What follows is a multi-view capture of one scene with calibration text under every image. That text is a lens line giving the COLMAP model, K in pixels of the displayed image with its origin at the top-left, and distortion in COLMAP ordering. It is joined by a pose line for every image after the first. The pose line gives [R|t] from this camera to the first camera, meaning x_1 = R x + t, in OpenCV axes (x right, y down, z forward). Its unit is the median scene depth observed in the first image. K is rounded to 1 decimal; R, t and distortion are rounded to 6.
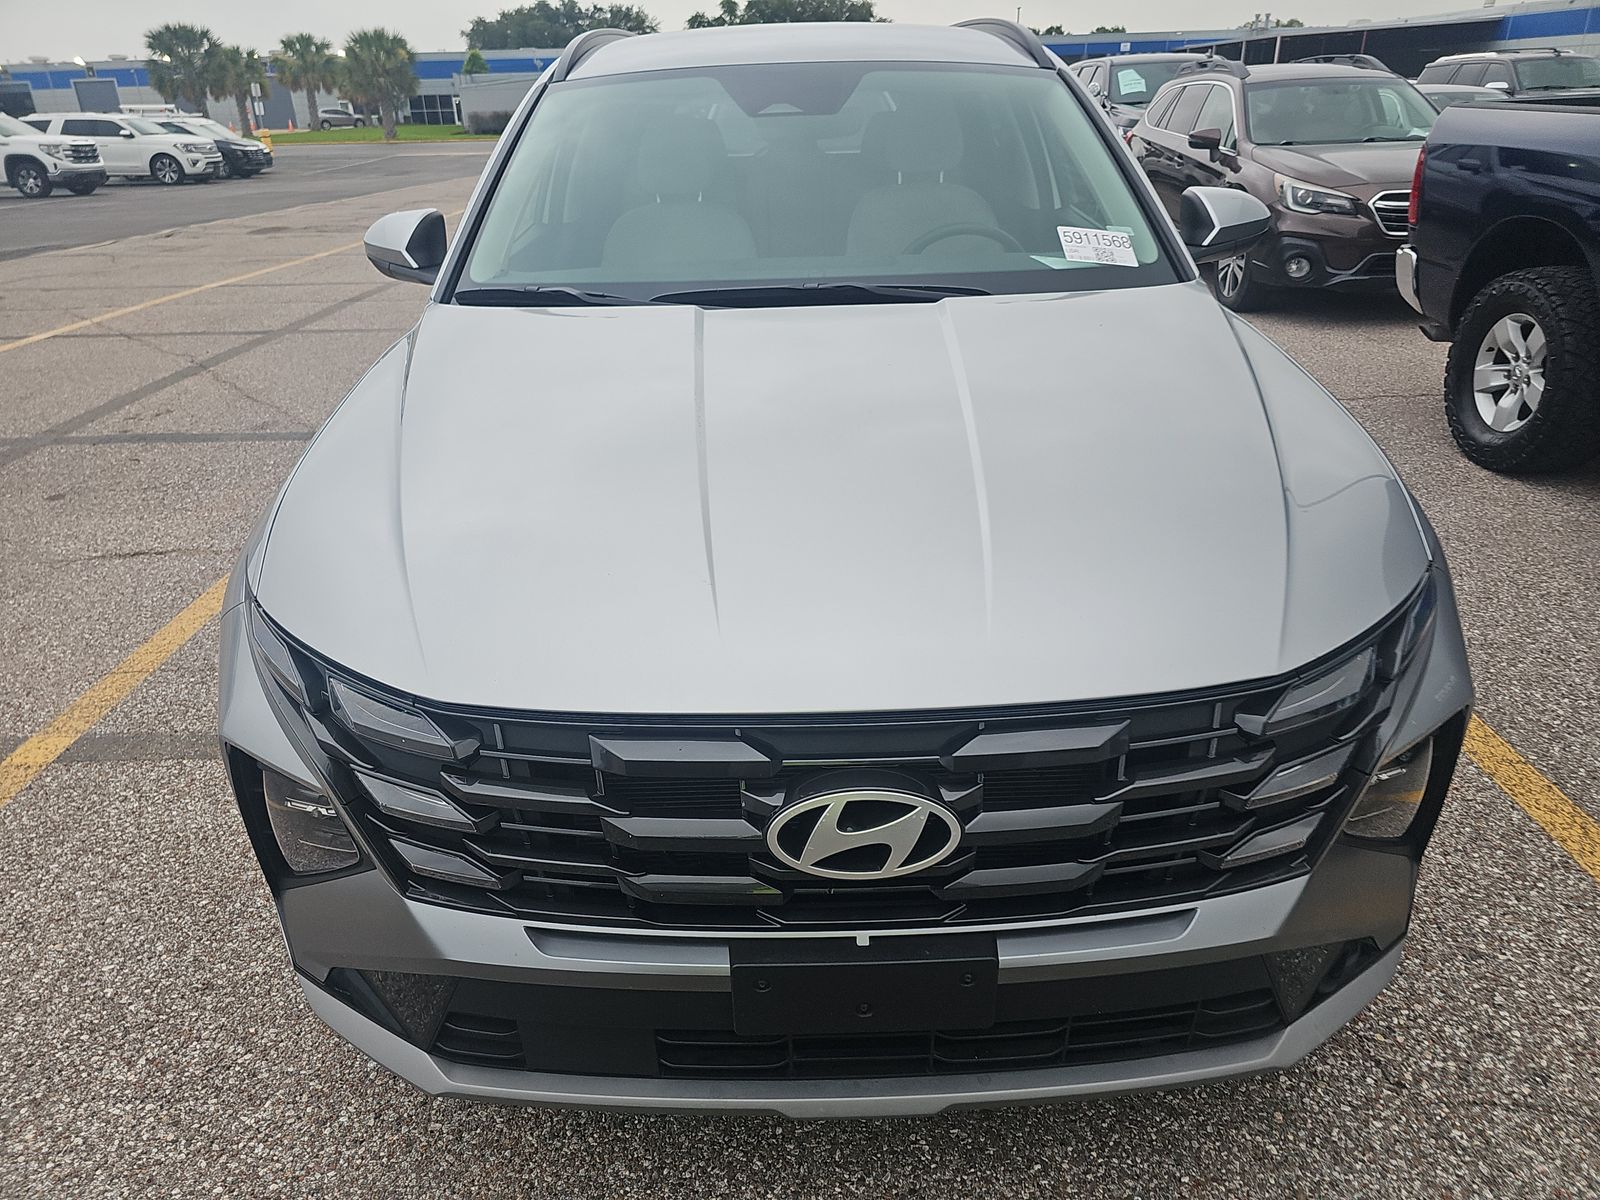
lens RADIAL K [[1117.6, 0, 793.2], [0, 1117.6, 608.0], [0, 0, 1]] dist [0.006518, 0.002995]
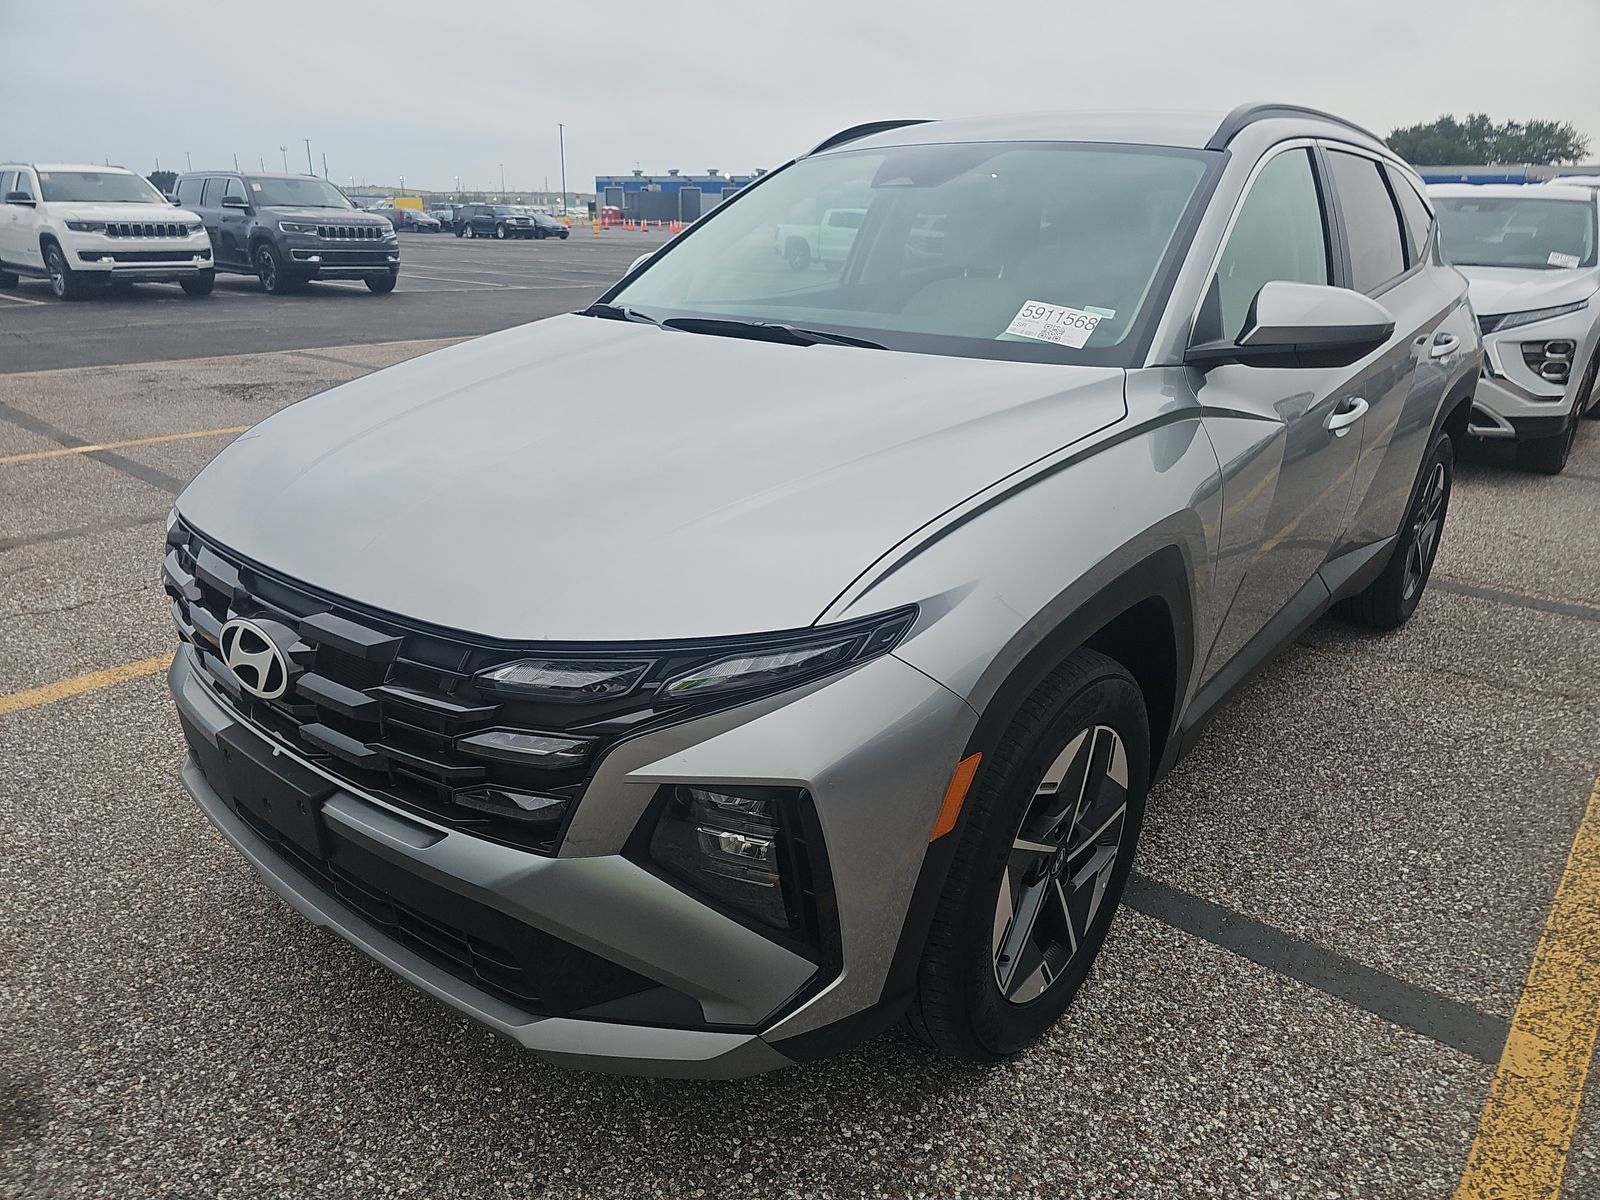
lens RADIAL K [[1117.6, 0, 793.2], [0, 1117.6, 608.0], [0, 0, 1]] dist [0.006518, 0.002995]
pose [[0.743965, 0.261794, -0.614801, 0.815174], [-0.314795, 0.948878, 0.023119, -0.053935], [0.589423, 0.176337, 0.788344, 0.184124]]
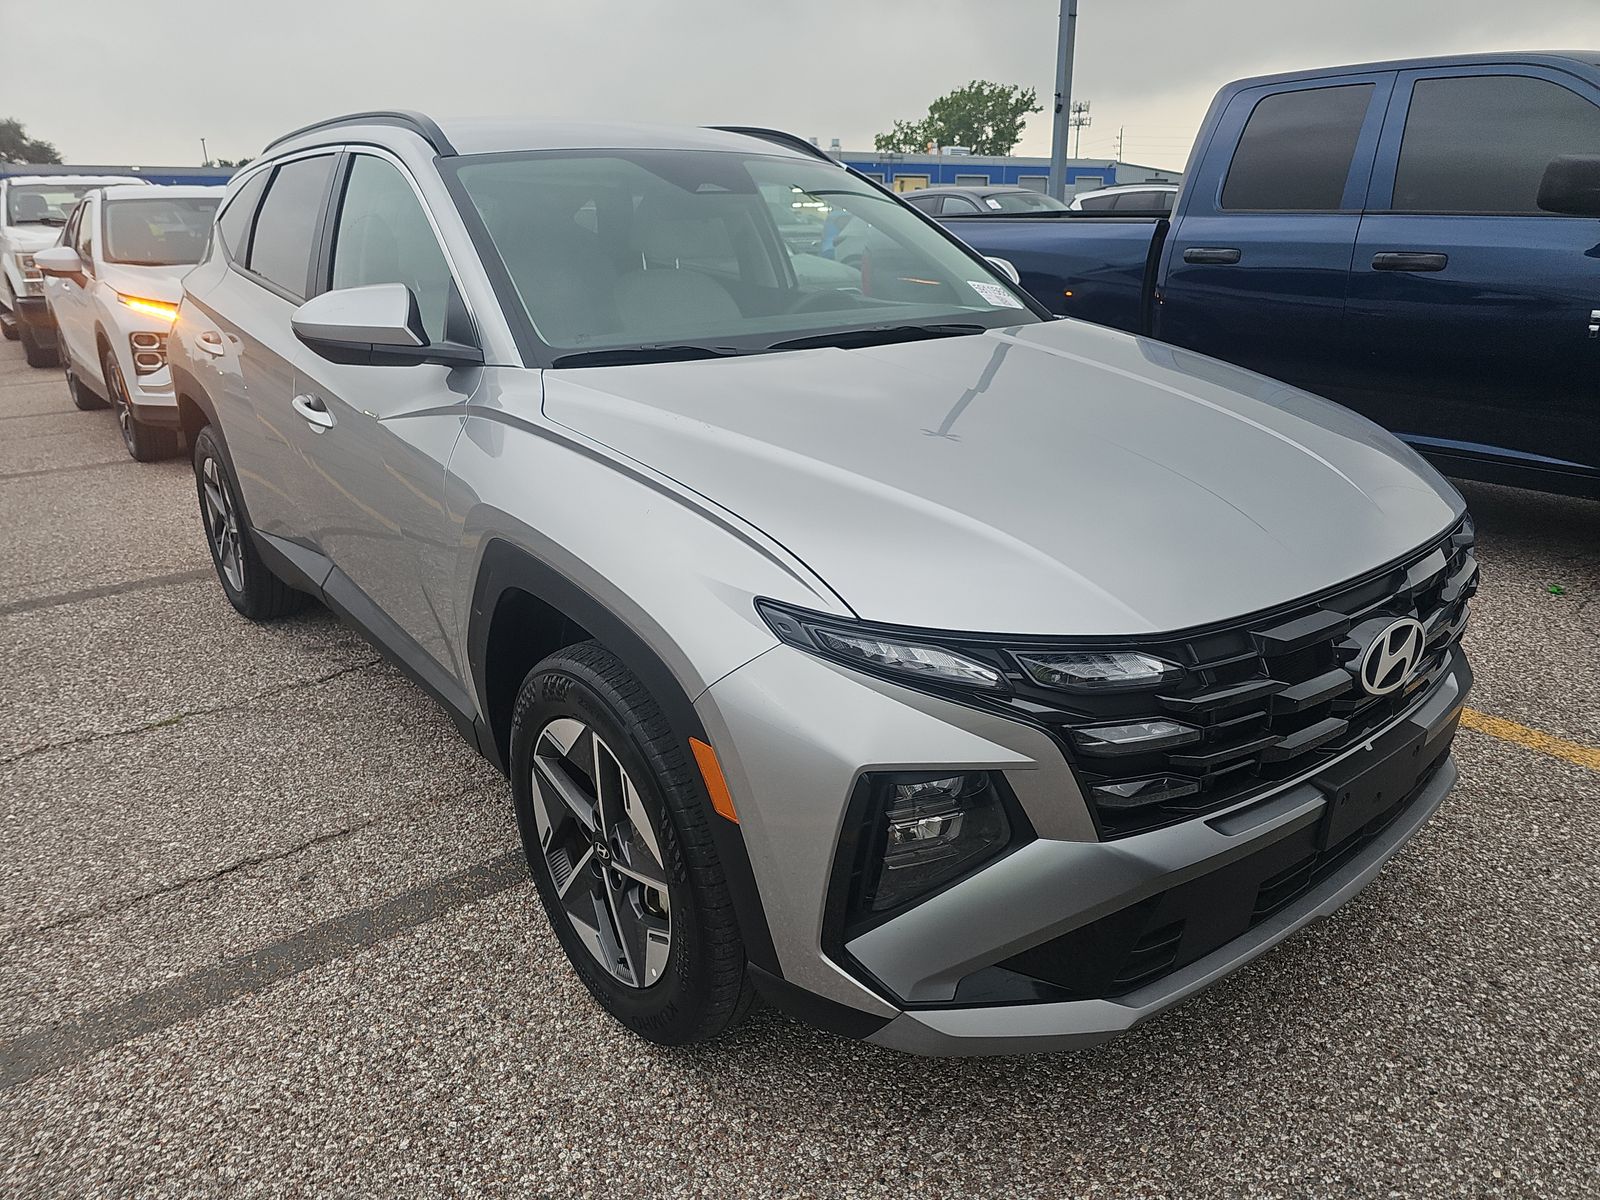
lens RADIAL K [[1117.6, 0, 793.2], [0, 1117.6, 608.0], [0, 0, 1]] dist [0.006518, 0.002995]
pose [[0.774375, -0.191857, 0.602938, -0.806732], [0.256263, 0.966365, -0.021627, -0.009286], [-0.578509, 0.171258, 0.797495, 0.187770]]
